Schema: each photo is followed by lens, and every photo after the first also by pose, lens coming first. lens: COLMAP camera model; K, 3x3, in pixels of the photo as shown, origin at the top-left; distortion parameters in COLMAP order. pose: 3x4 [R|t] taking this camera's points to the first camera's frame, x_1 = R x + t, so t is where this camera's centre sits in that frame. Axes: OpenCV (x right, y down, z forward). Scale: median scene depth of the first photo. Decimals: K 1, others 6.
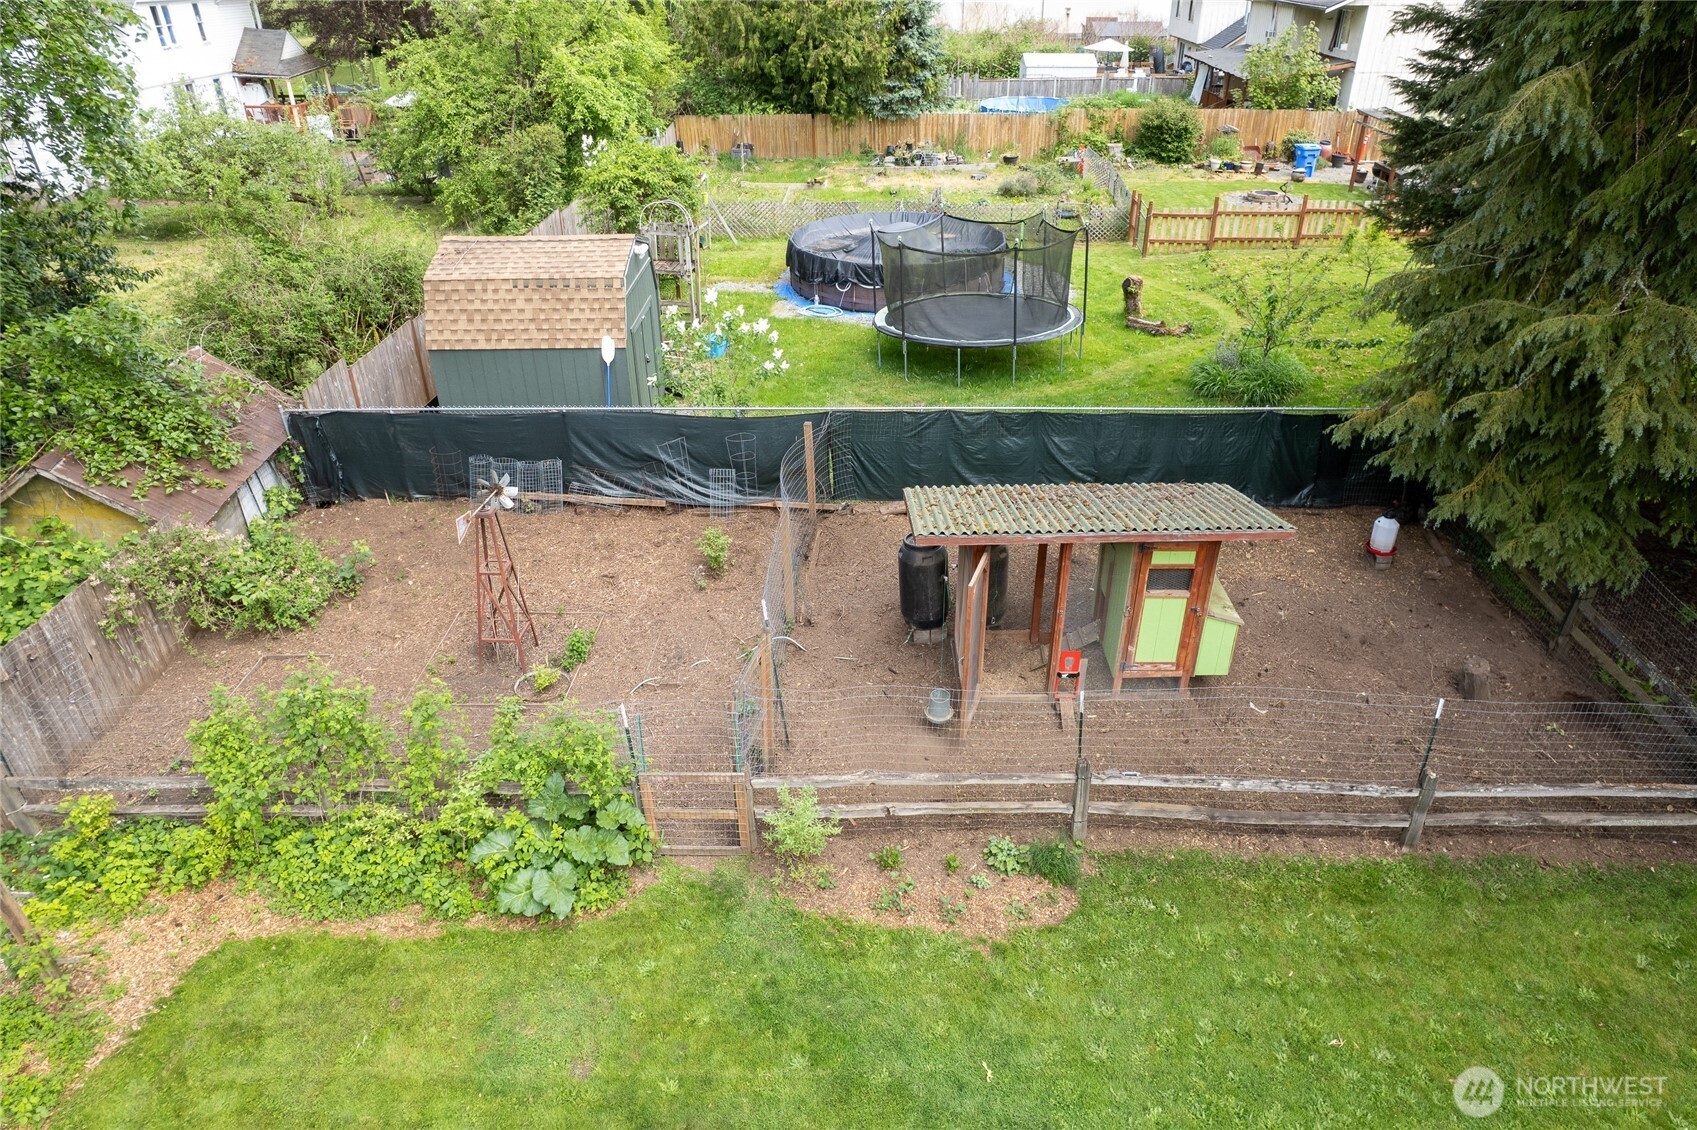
lens RADIAL K [[1078.7, 0, 848.5], [0, 1078.7, 565.0], [0, 0, 1]] dist [-0.095028, 0.077942]
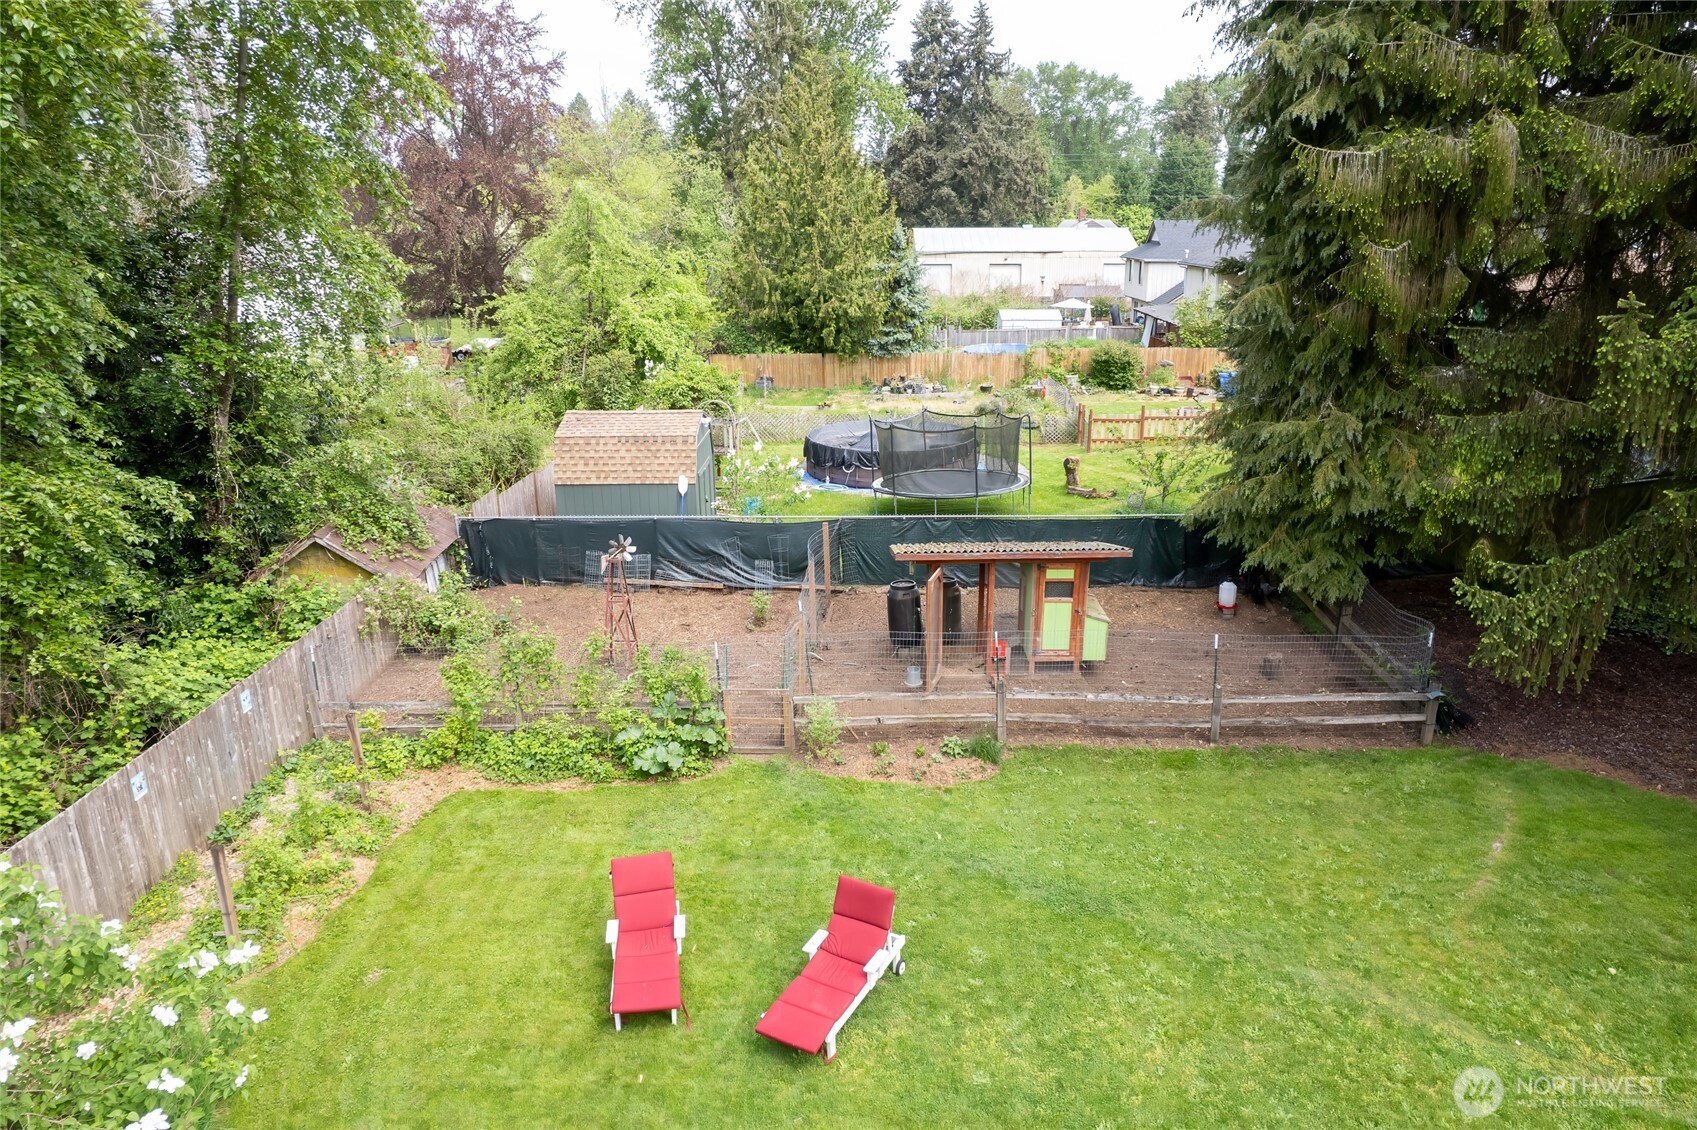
lens RADIAL K [[1078.7, 0, 848.5], [0, 1078.7, 565.0], [0, 0, 1]] dist [-0.095028, 0.077942]
pose [[0.999995, -0.000747, -0.003061, -0.001210], [0.000039, 0.974348, -0.225047, 0.157056], [0.003151, 0.225046, 0.974343, -0.255308]]
